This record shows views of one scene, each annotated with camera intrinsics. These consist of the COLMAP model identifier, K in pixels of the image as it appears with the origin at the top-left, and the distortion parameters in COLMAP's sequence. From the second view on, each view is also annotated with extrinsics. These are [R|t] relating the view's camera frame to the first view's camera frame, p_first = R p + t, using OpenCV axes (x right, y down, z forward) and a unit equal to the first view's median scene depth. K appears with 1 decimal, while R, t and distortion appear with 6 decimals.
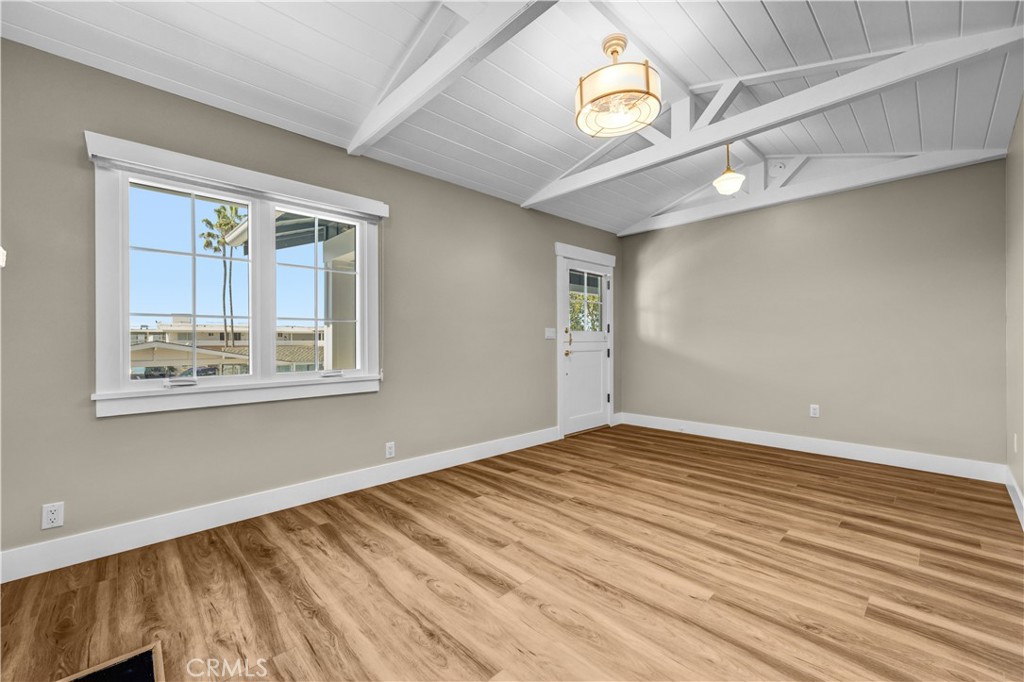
lens RADIAL K [[410.8, 0, 514.3], [0, 410.8, 344.5], [0, 0, 1]] dist [-0.009537, 0.000338]
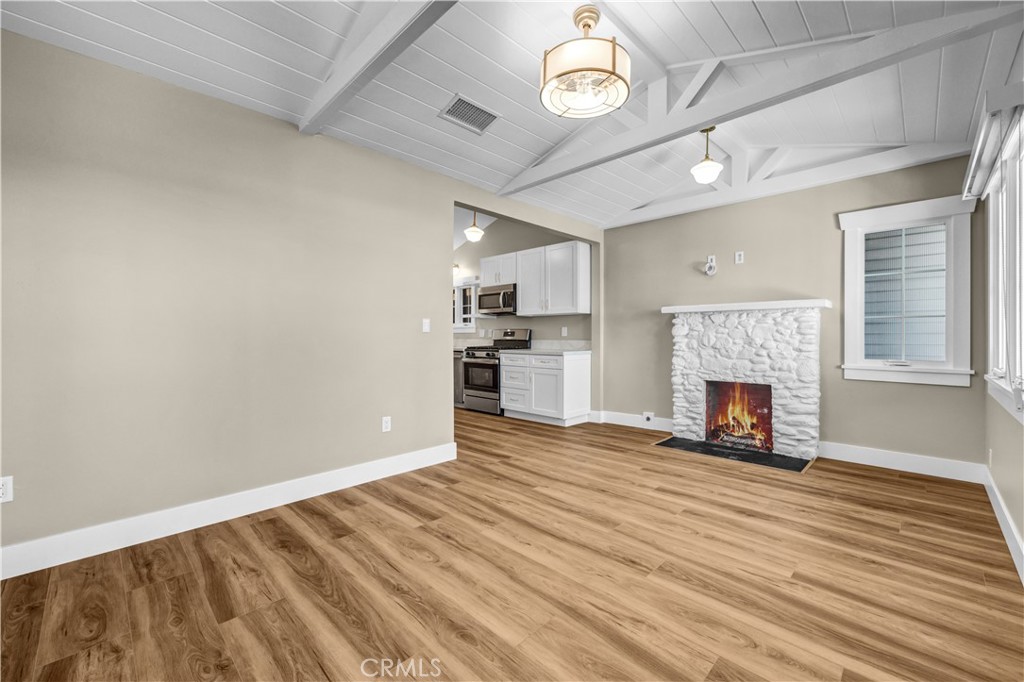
lens RADIAL K [[410.8, 0, 518.3], [0, 410.8, 323.5], [0, 0, 1]] dist [-0.009537, 0.000338]
pose [[-0.999487, 0.006827, -0.031304, 0.460107], [0.007530, 0.999721, -0.022395, -0.020268], [0.031143, -0.022620, -0.999259, 2.072369]]
